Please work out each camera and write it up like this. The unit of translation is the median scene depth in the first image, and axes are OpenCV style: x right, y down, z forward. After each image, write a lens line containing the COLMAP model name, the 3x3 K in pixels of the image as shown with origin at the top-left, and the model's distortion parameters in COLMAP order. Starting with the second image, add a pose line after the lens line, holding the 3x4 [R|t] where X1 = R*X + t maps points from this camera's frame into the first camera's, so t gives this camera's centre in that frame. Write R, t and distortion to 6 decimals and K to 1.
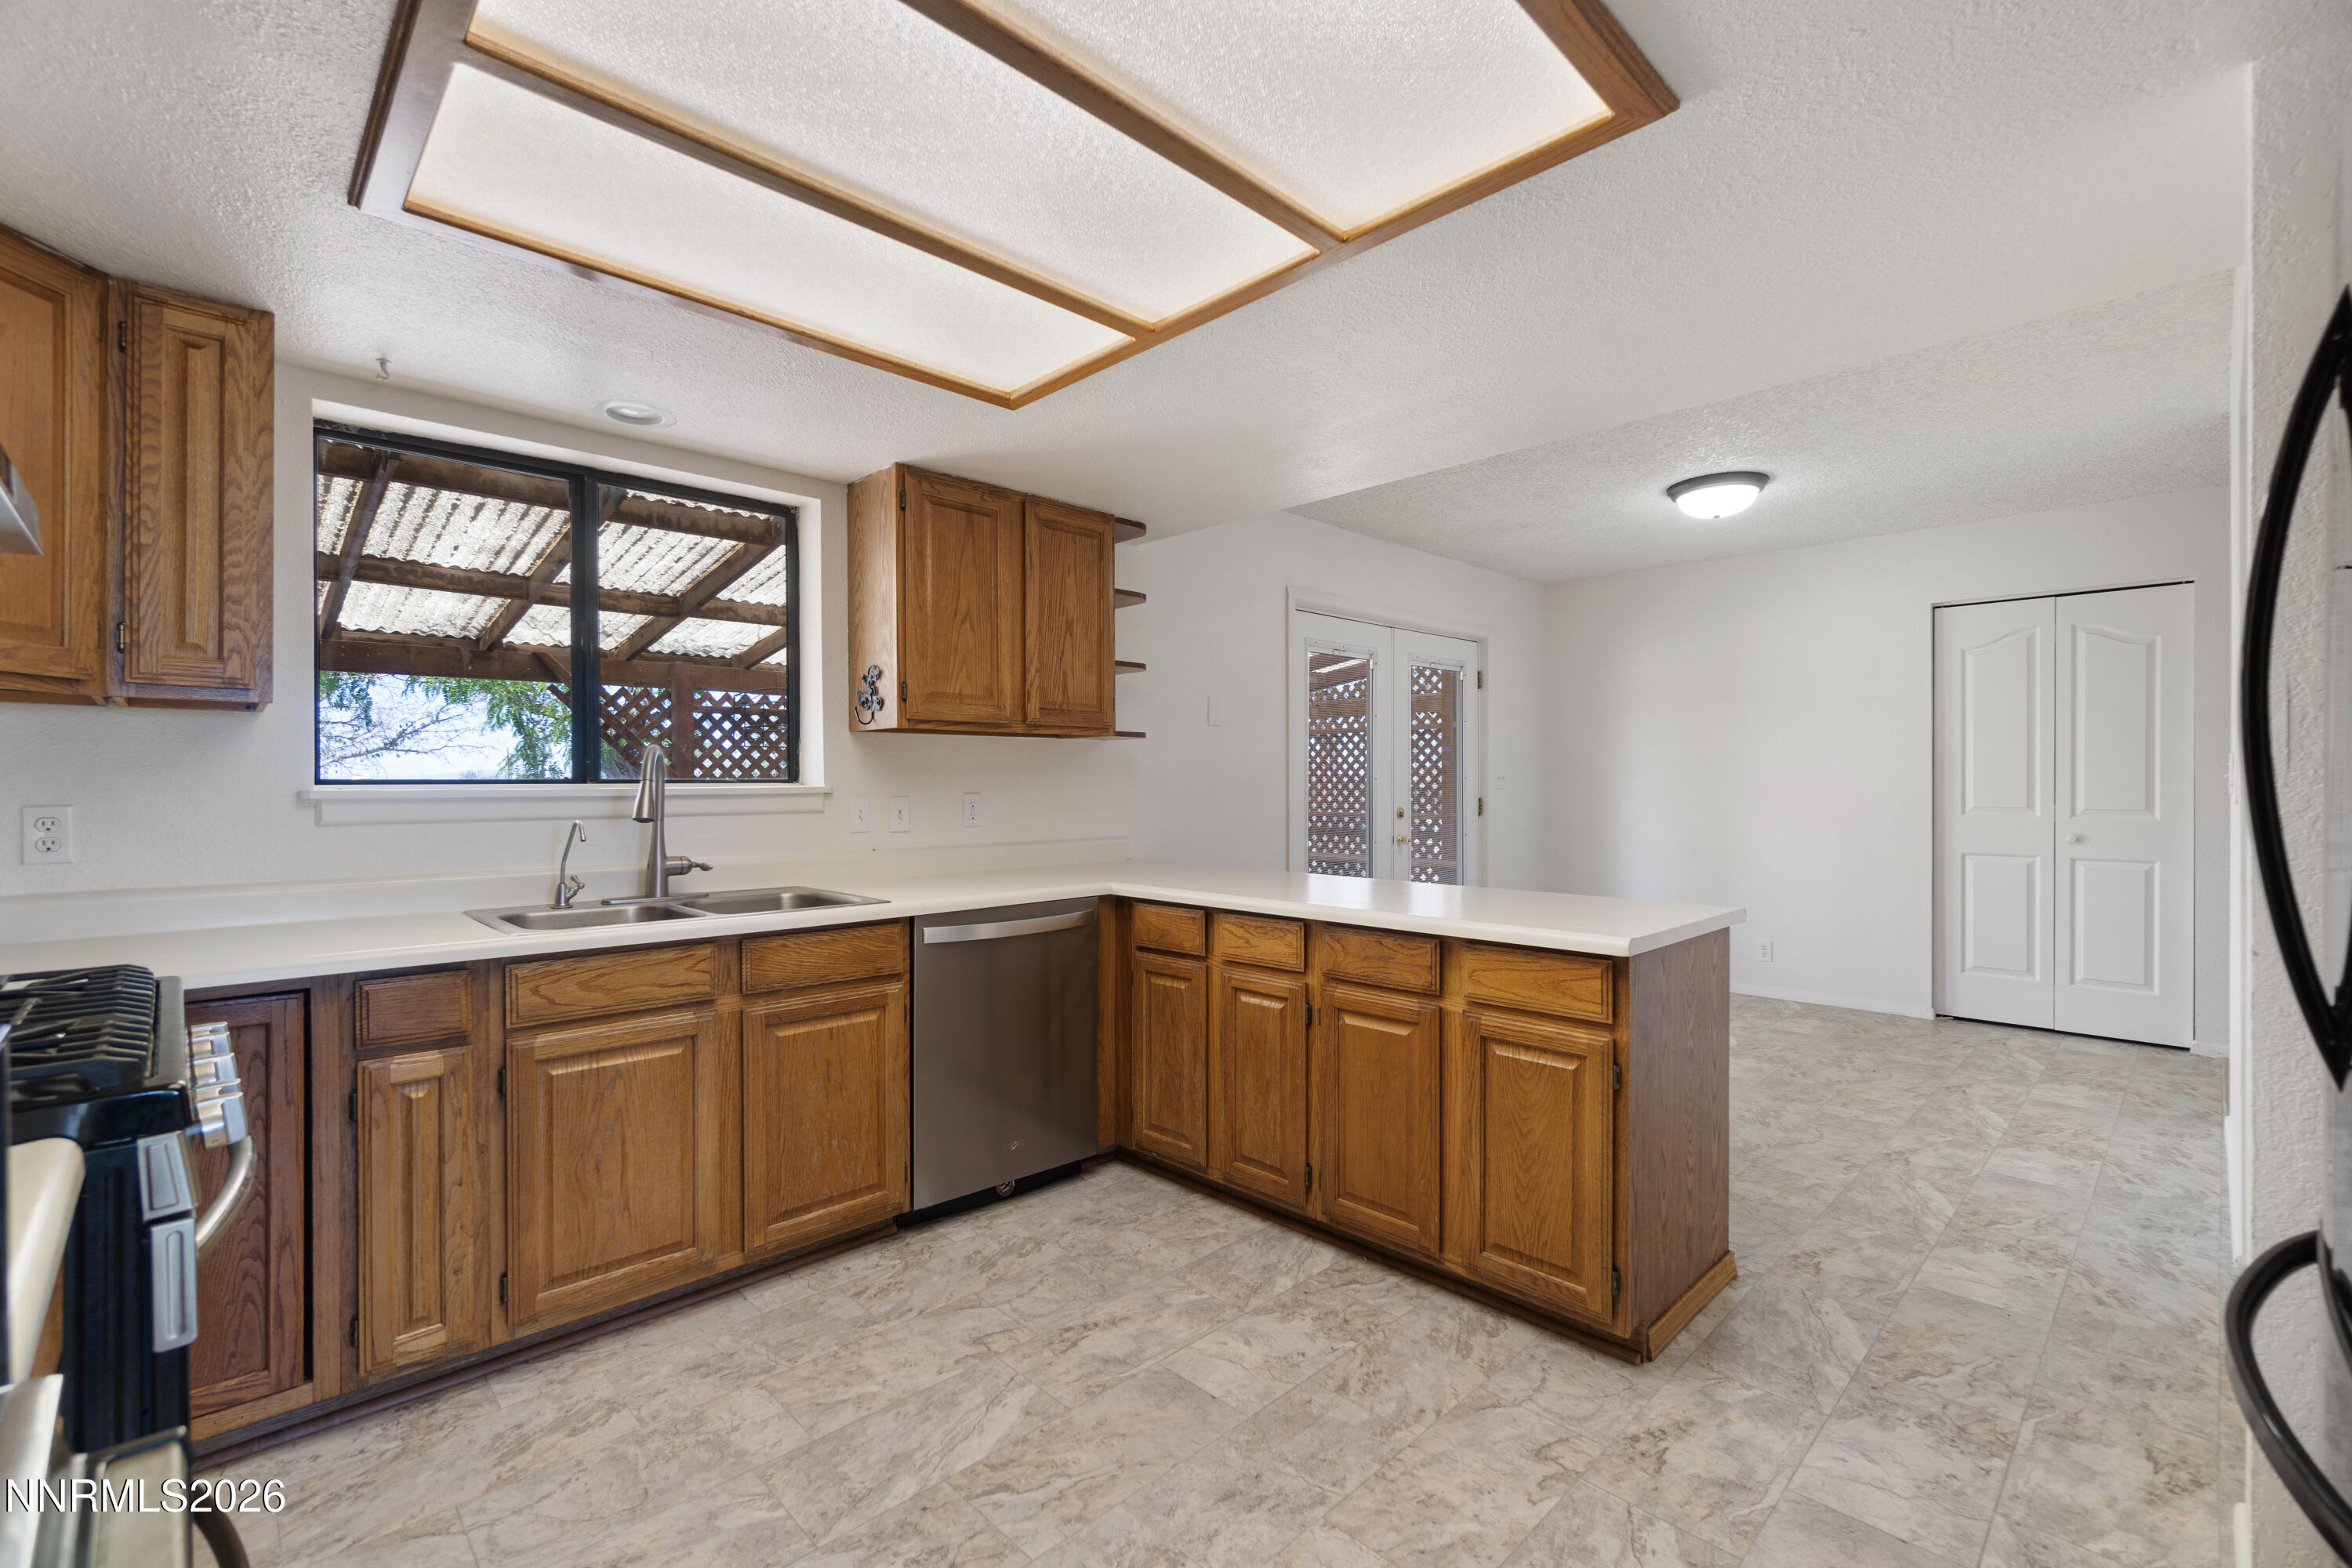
lens RADIAL K [[1013.3, 0, 1172.2], [0, 1013.3, 786.9], [0, 0, 1]] dist [-0.010553, 0.003035]
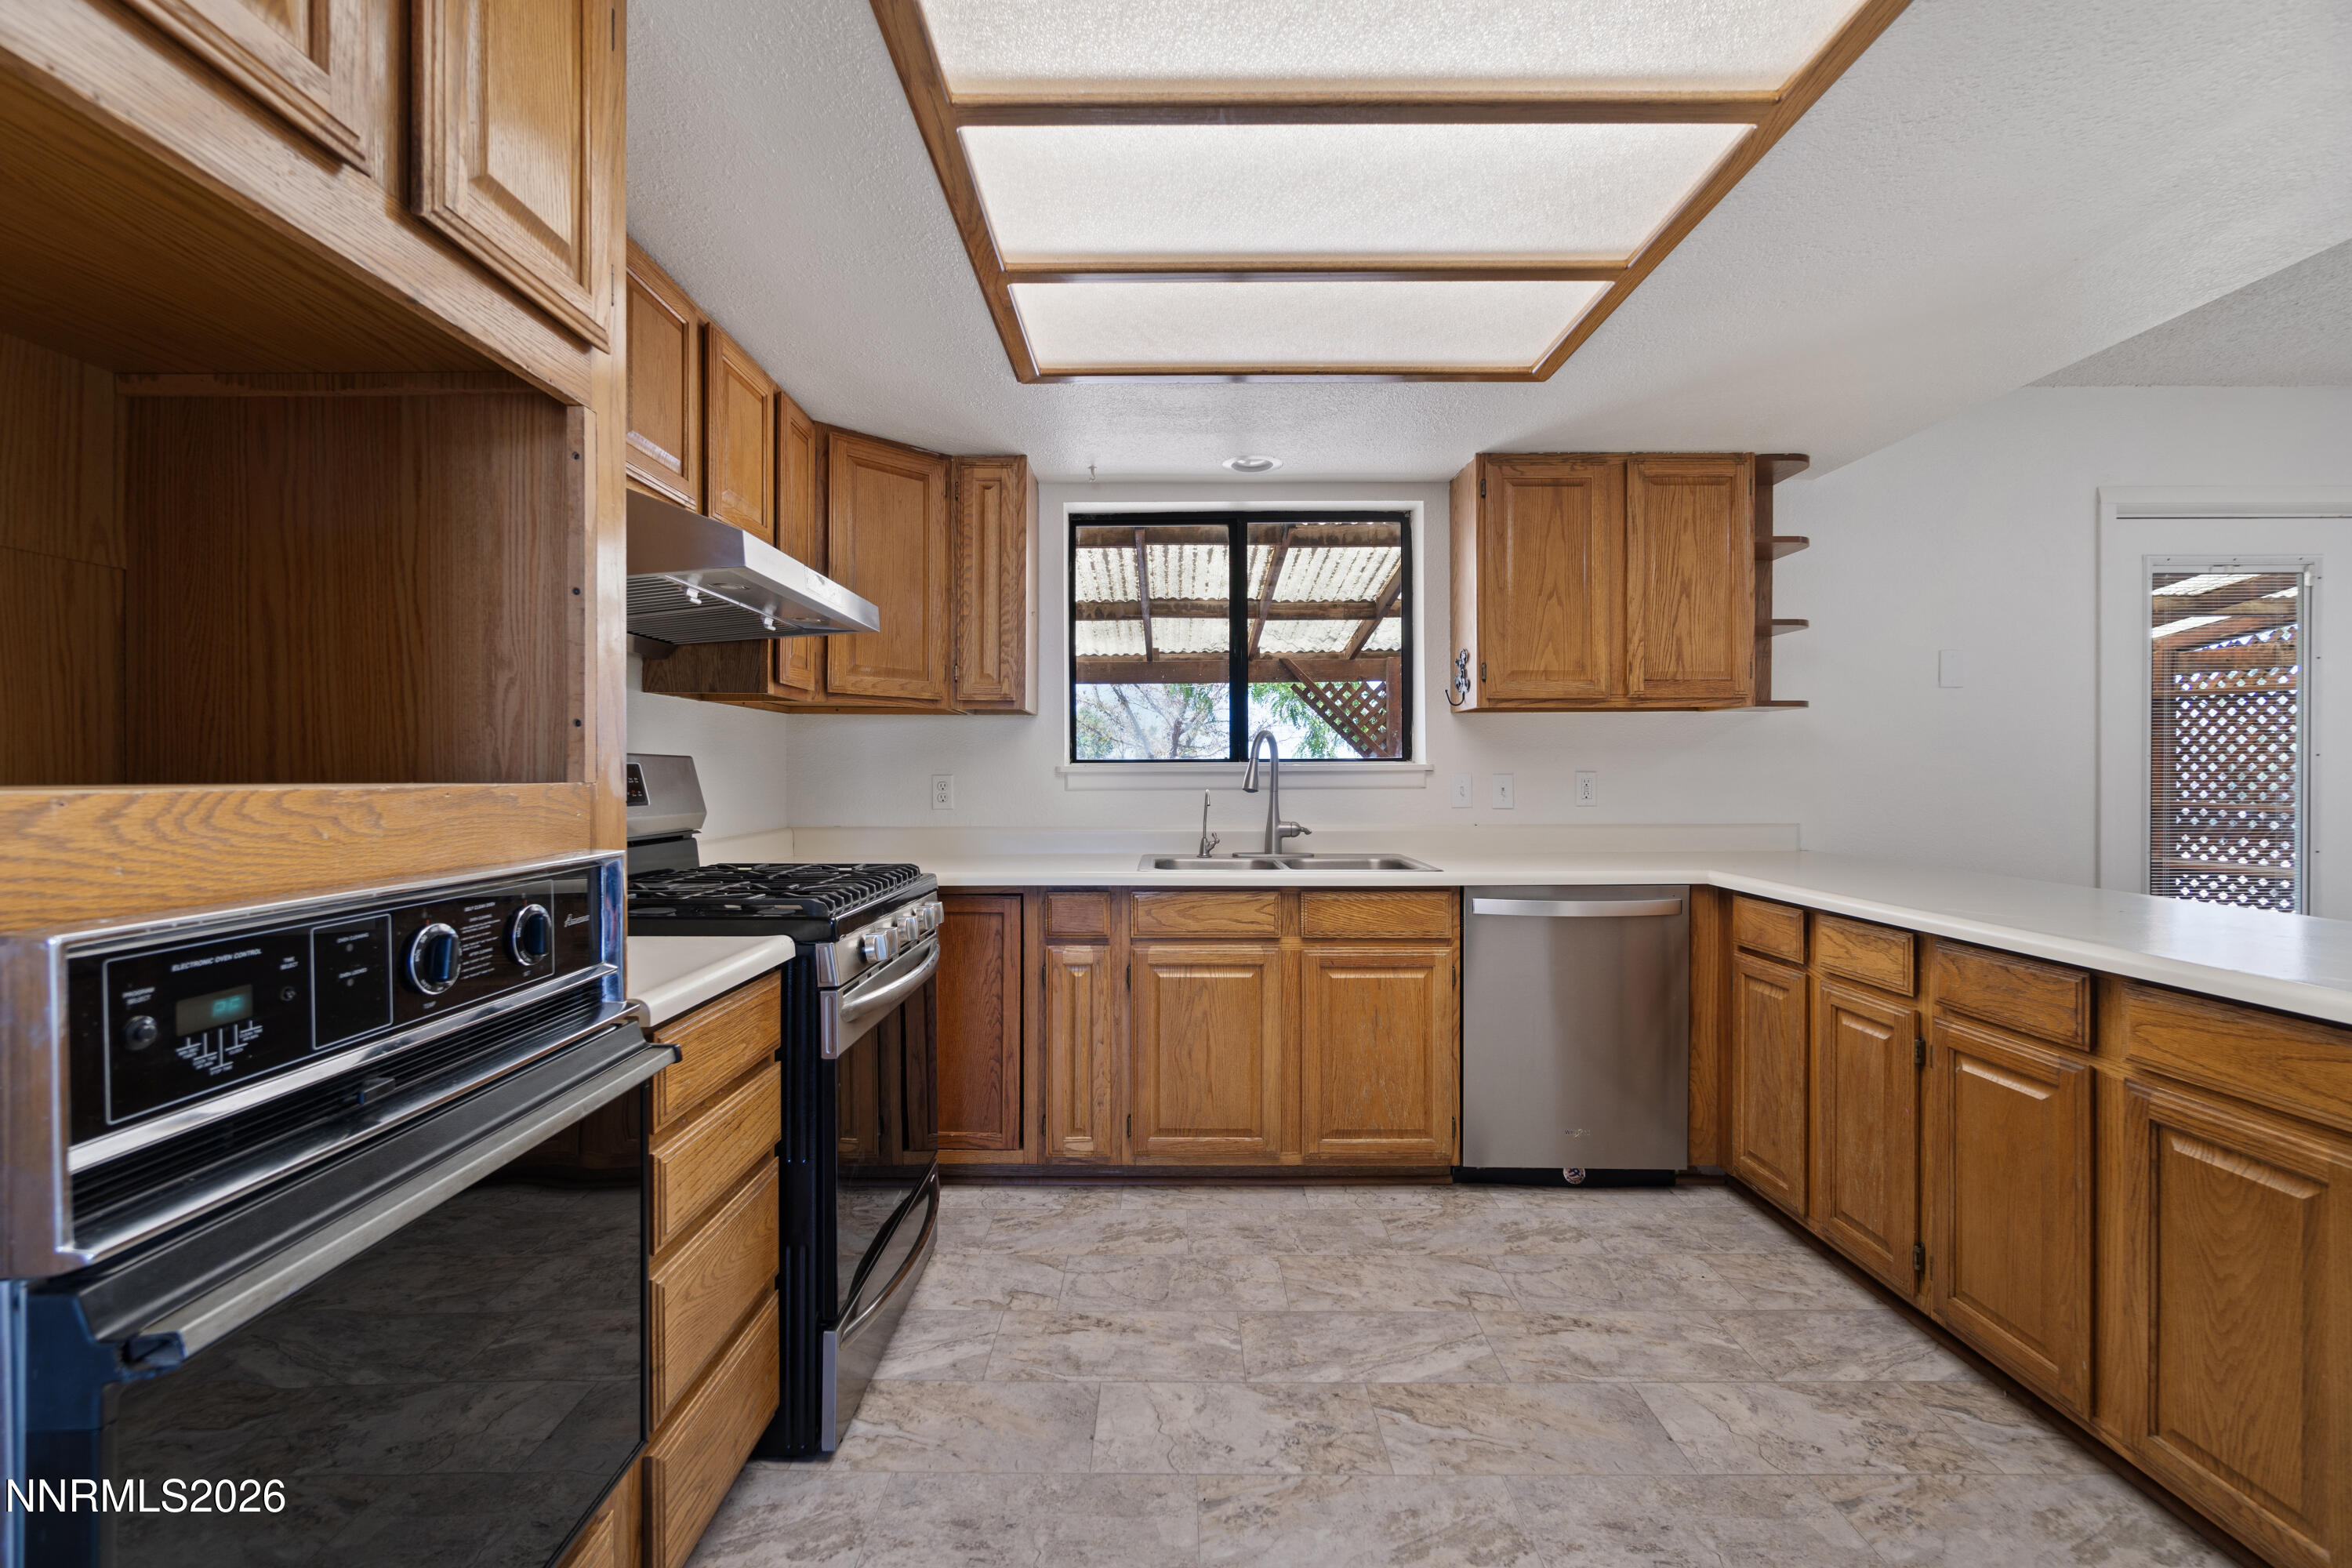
lens RADIAL K [[1013.3, 0, 1166.8], [0, 1013.3, 774.5], [0, 0, 1]] dist [-0.010553, 0.003035]
pose [[0.712194, 0.003929, -0.701971, 0.298598], [-0.002096, 0.999992, 0.003470, 0.009836], [0.701979, -0.001000, 0.712197, 0.041341]]
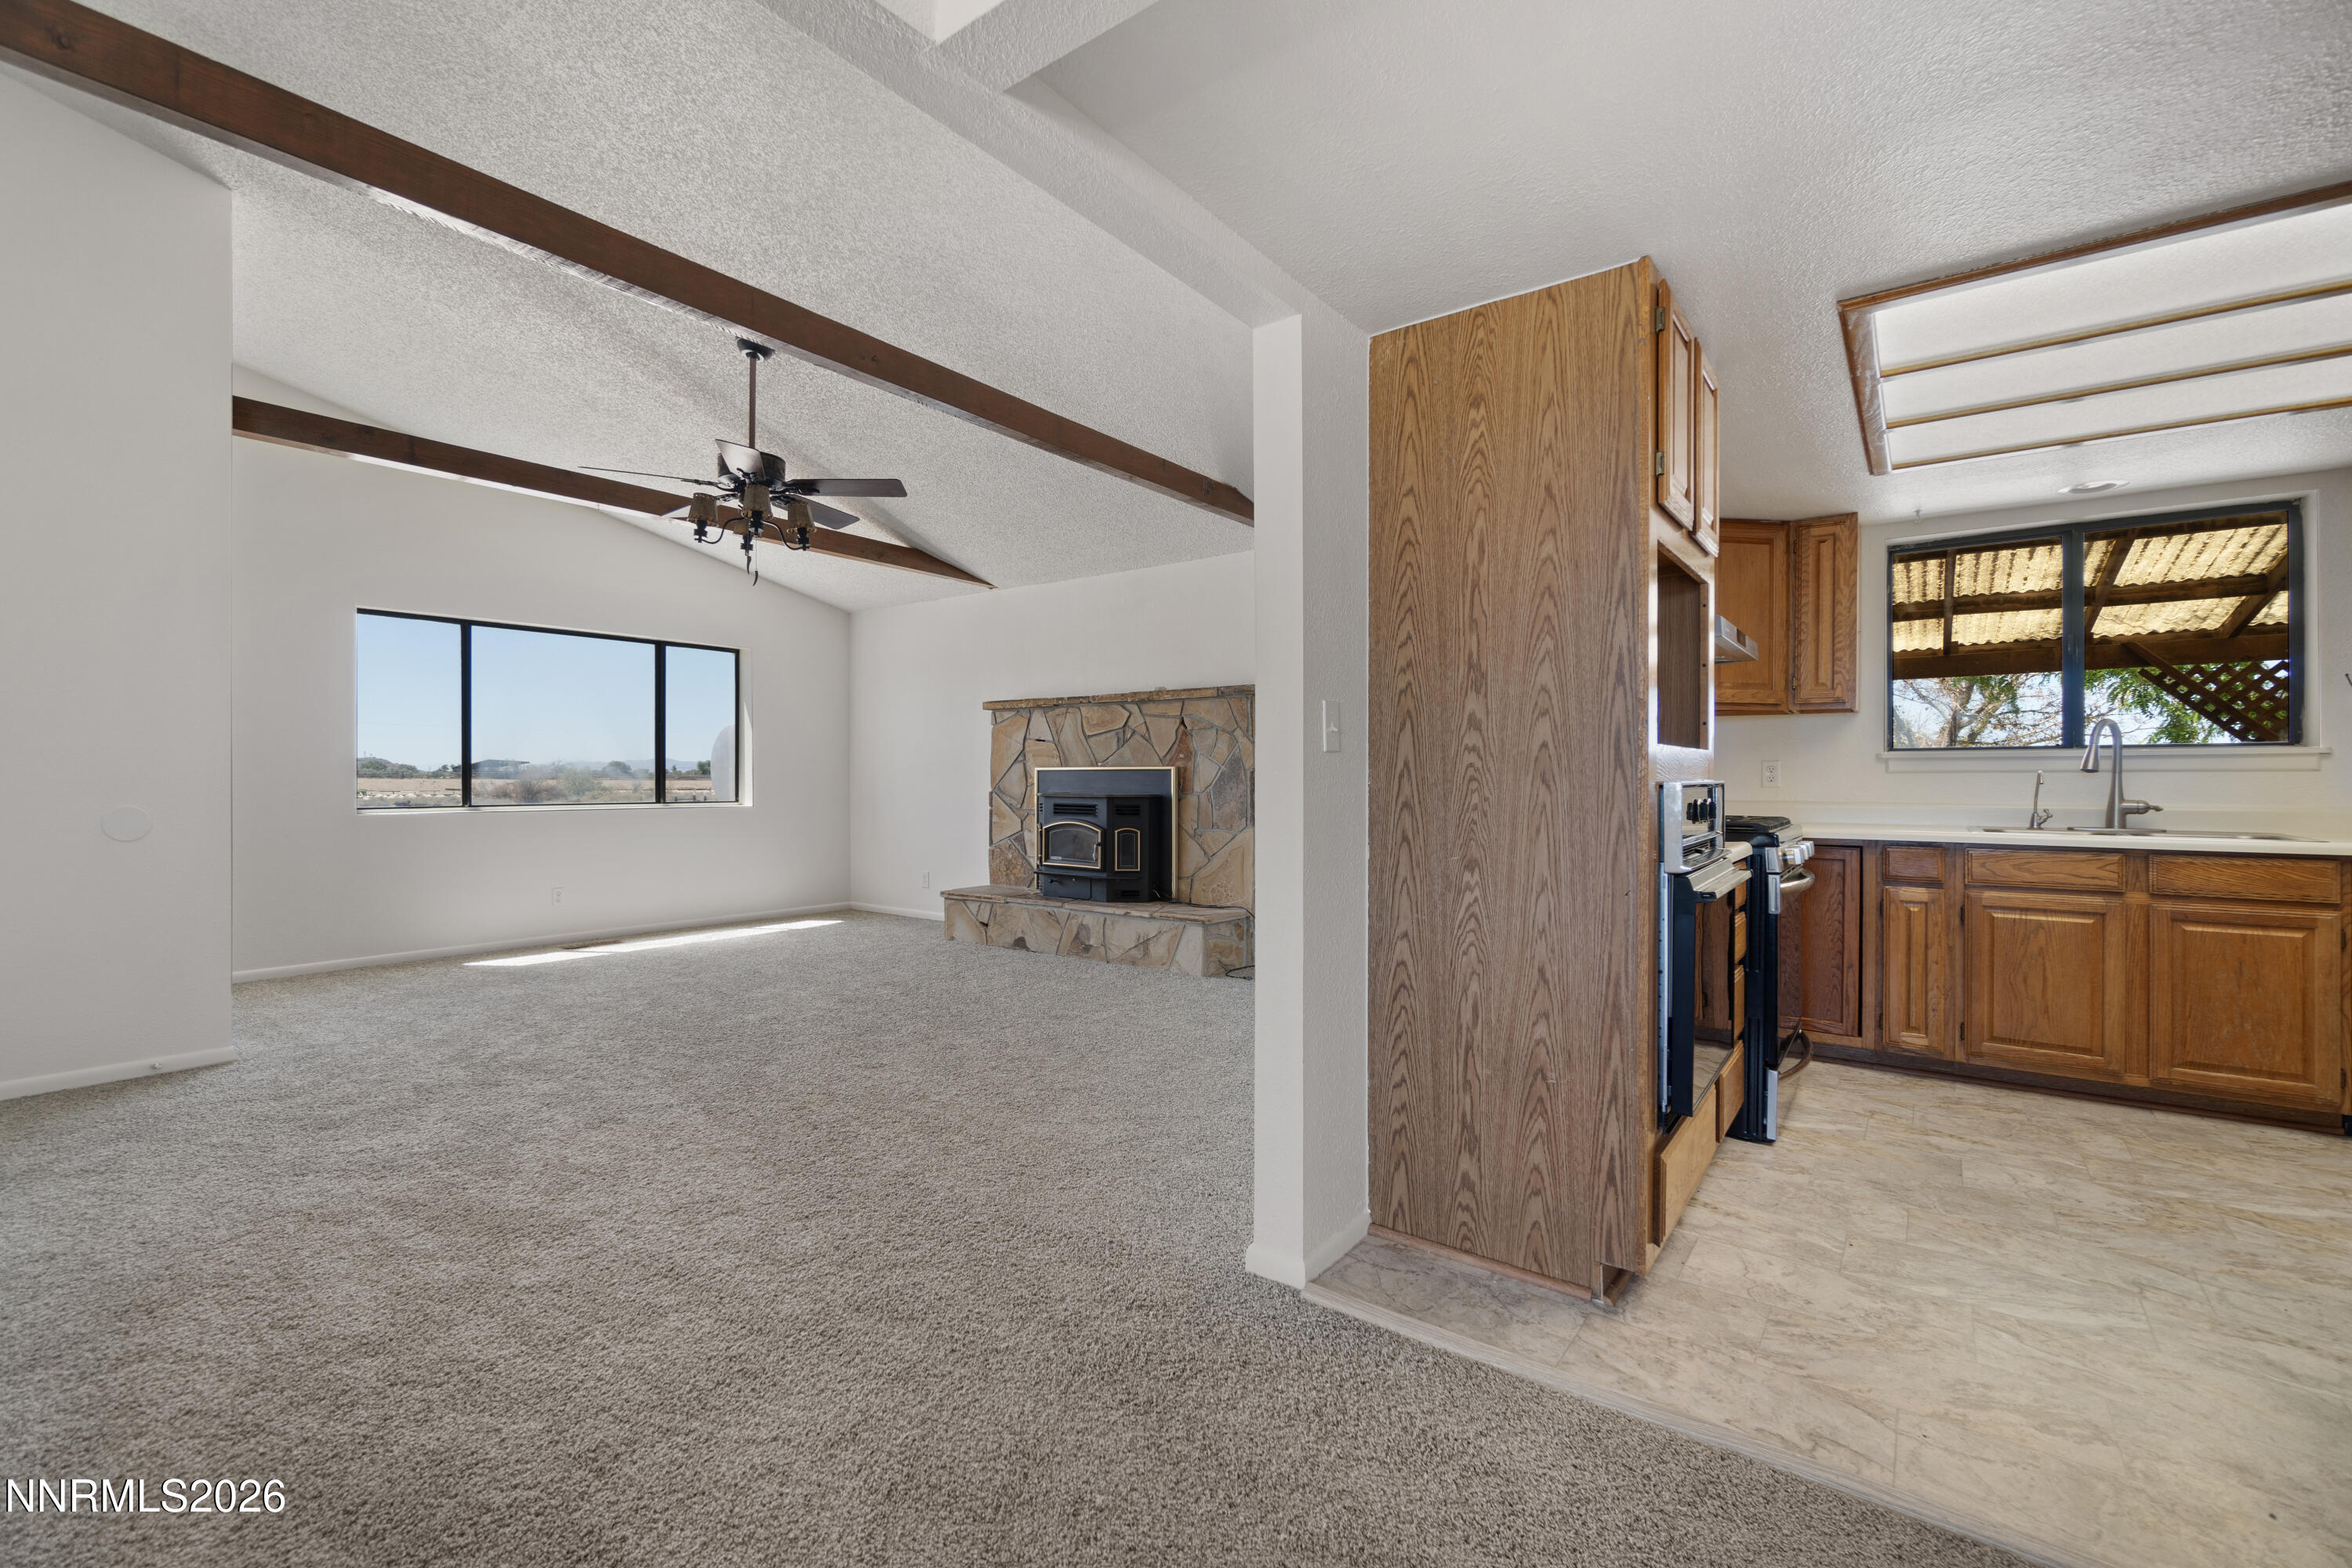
lens RADIAL K [[1013.3, 0, 1152.8], [0, 1013.3, 780.3], [0, 0, 1]] dist [-0.010553, 0.003035]
pose [[0.139977, 0.005698, -0.990138, 0.763169], [-0.003020, 0.999981, 0.005328, 0.045922], [0.990150, 0.002245, 0.139991, -0.564458]]
